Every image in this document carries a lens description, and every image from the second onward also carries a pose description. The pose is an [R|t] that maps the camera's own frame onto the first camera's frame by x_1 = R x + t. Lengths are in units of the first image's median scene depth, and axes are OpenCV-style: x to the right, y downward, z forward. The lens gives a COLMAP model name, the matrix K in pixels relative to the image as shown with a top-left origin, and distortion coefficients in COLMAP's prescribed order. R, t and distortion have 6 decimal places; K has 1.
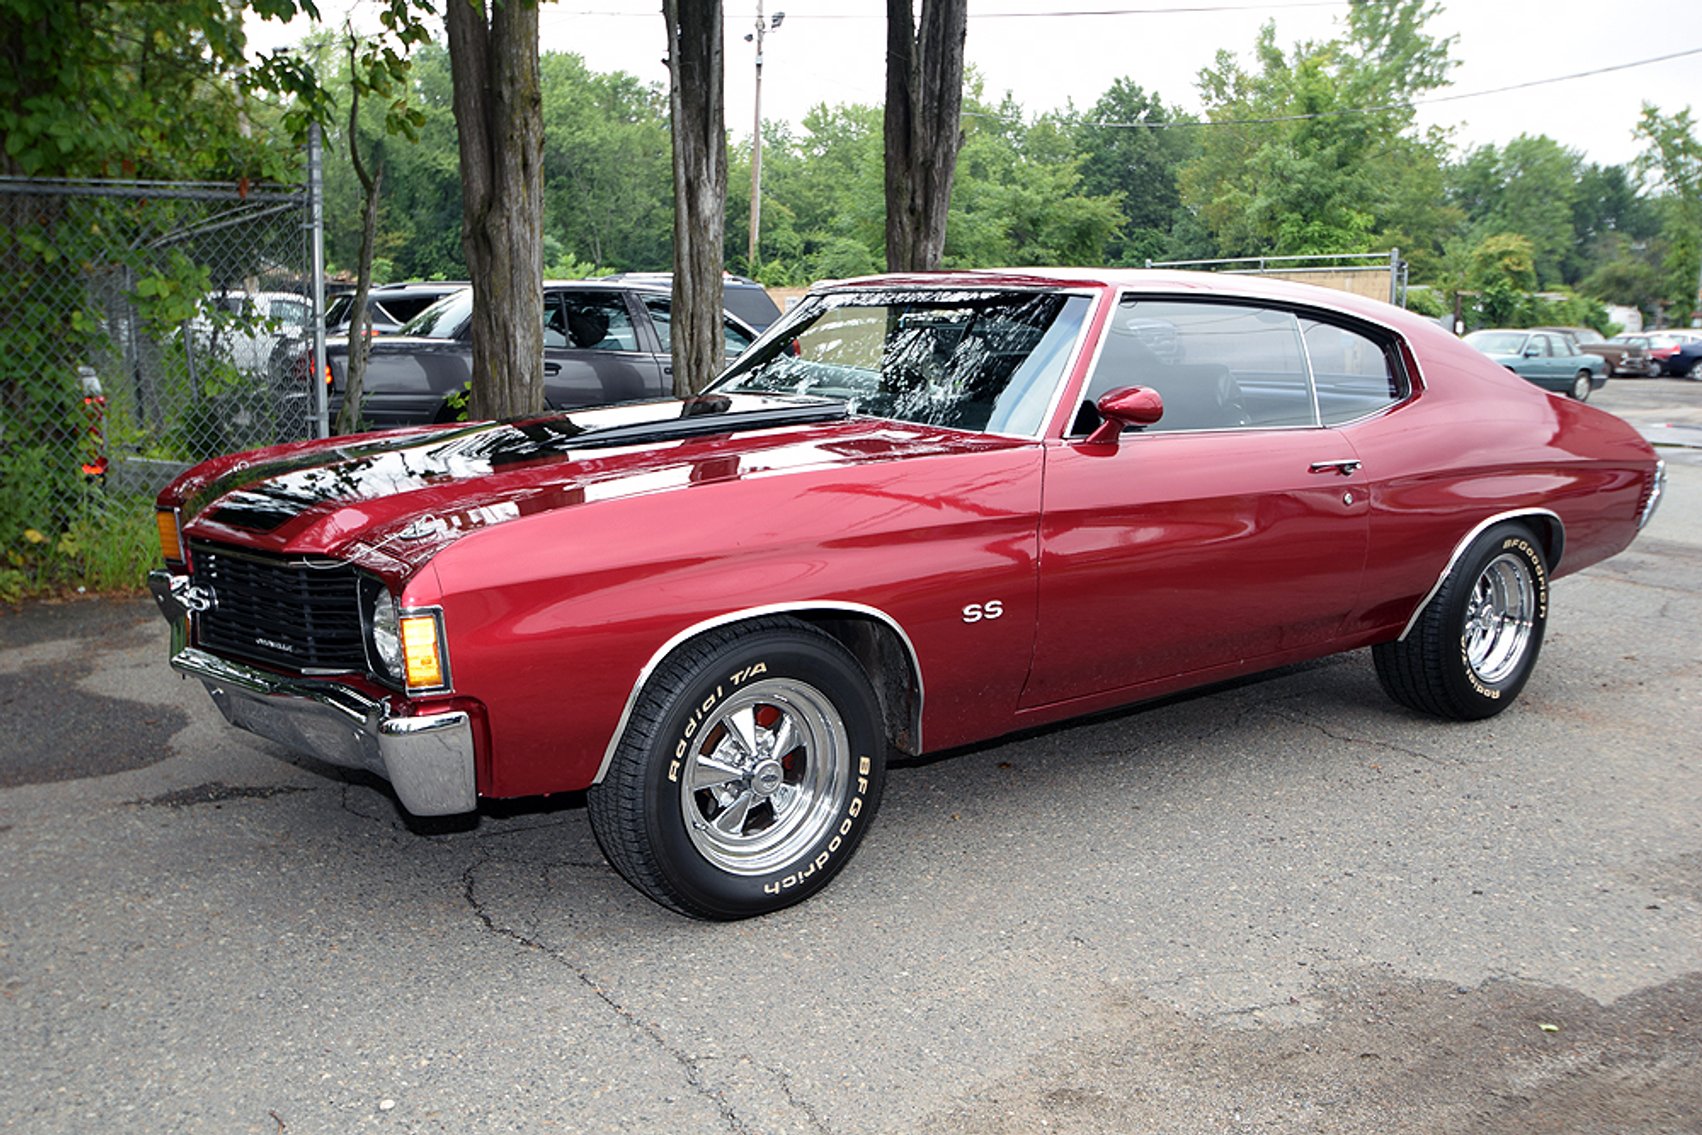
lens RADIAL K [[1479.5, 0, 843.3], [0, 1479.5, 572.7], [0, 0, 1]] dist [-0.075601, 0.032937]
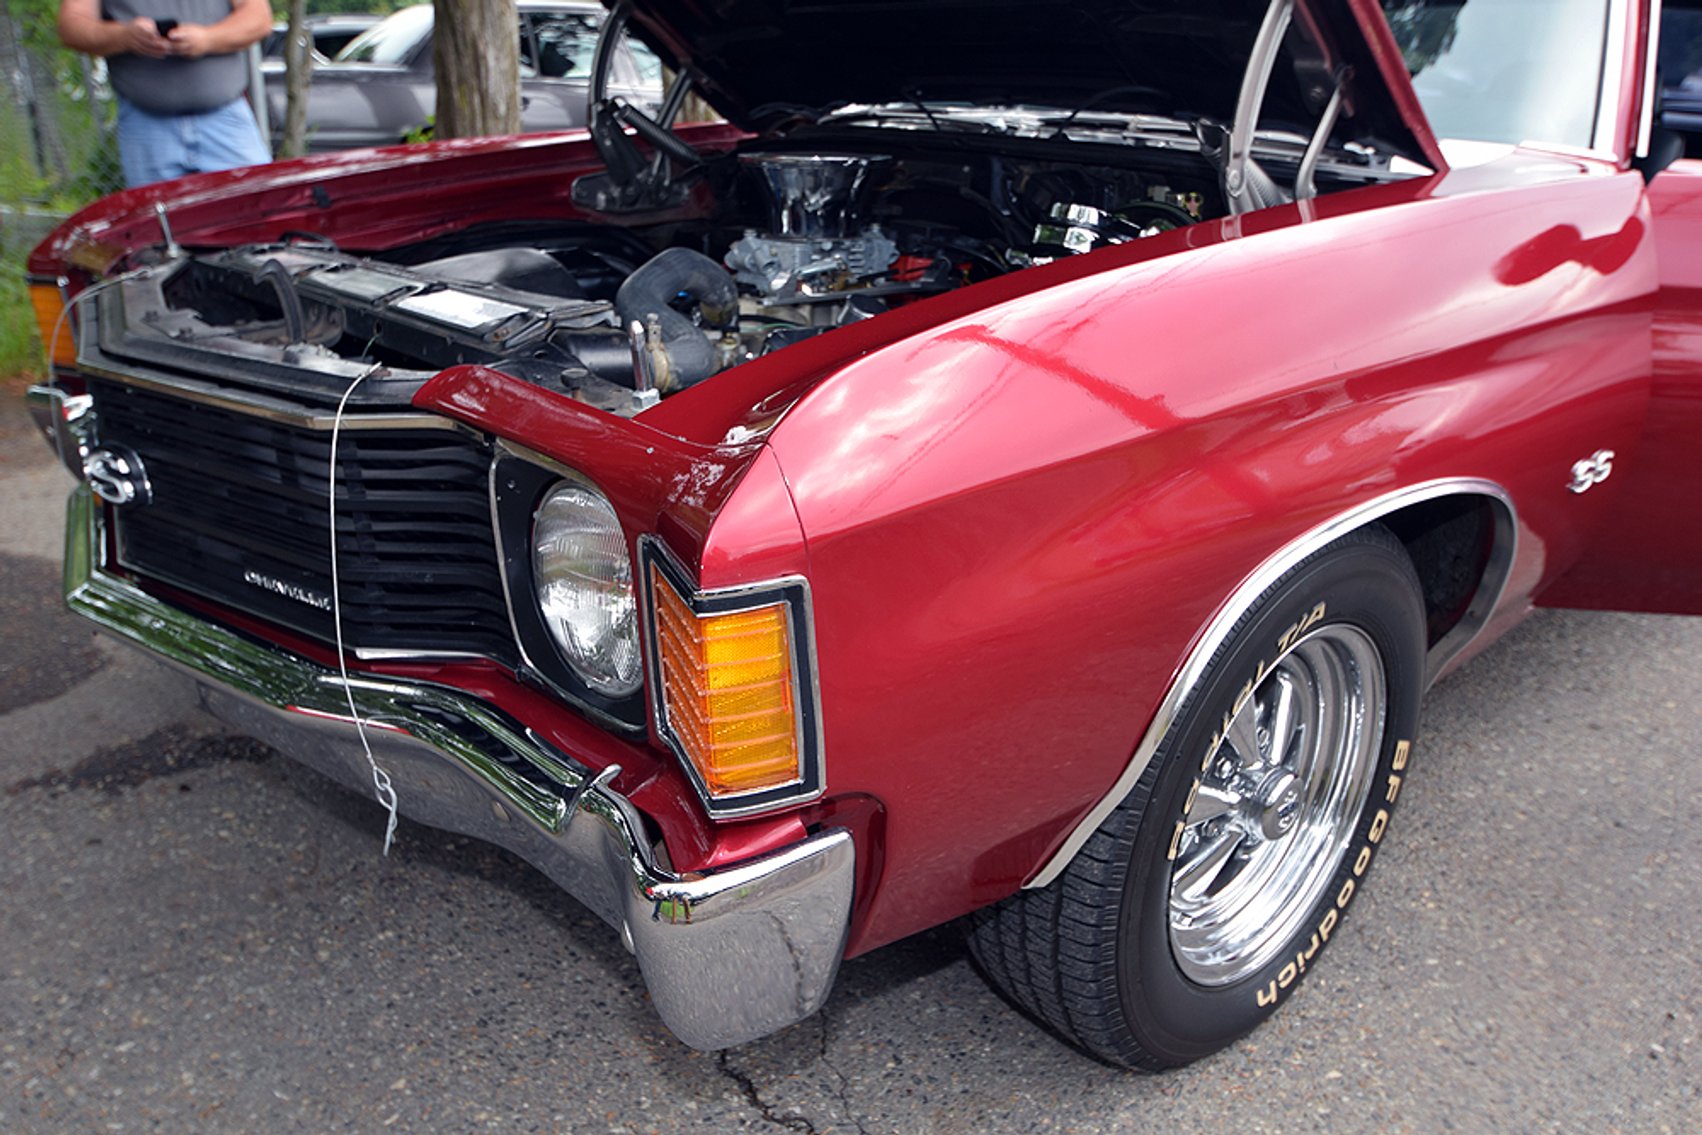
lens RADIAL K [[1306.0, 0, 831.1], [0, 1306.0, 561.1], [0, 0, 1]] dist [-0.043124, -0.005766]
pose [[0.997083, -0.019359, 0.073828, -0.082623], [0.005510, 0.983032, 0.183354, -0.011027], [-0.076125, -0.182412, 0.980271, 0.196242]]
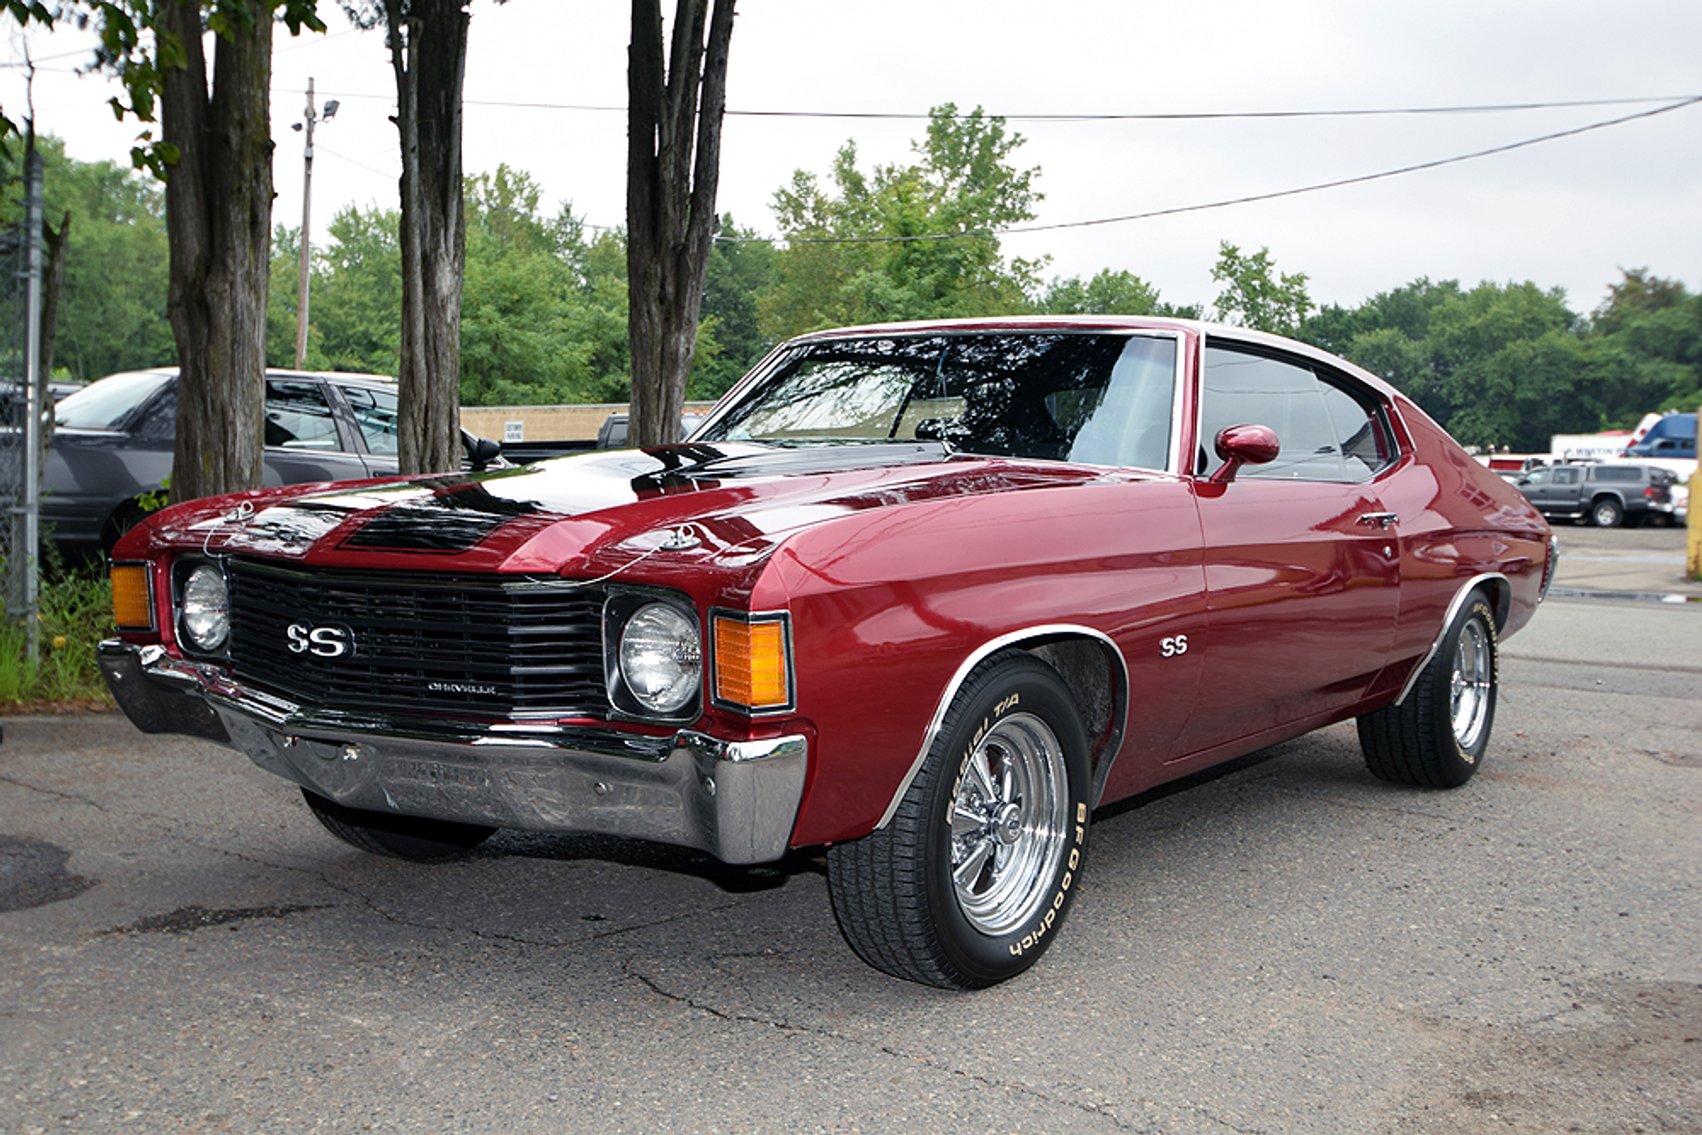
lens RADIAL K [[1684.5, 0, 839.5], [0, 1684.5, 574.3], [0, 0, 1]] dist [-0.072070, 0.000000]
pose [[0.961324, -0.006918, 0.275332, -0.147712], [0.035373, 0.994506, -0.098520, 0.028619], [-0.273137, 0.104449, 0.956288, 0.009581]]
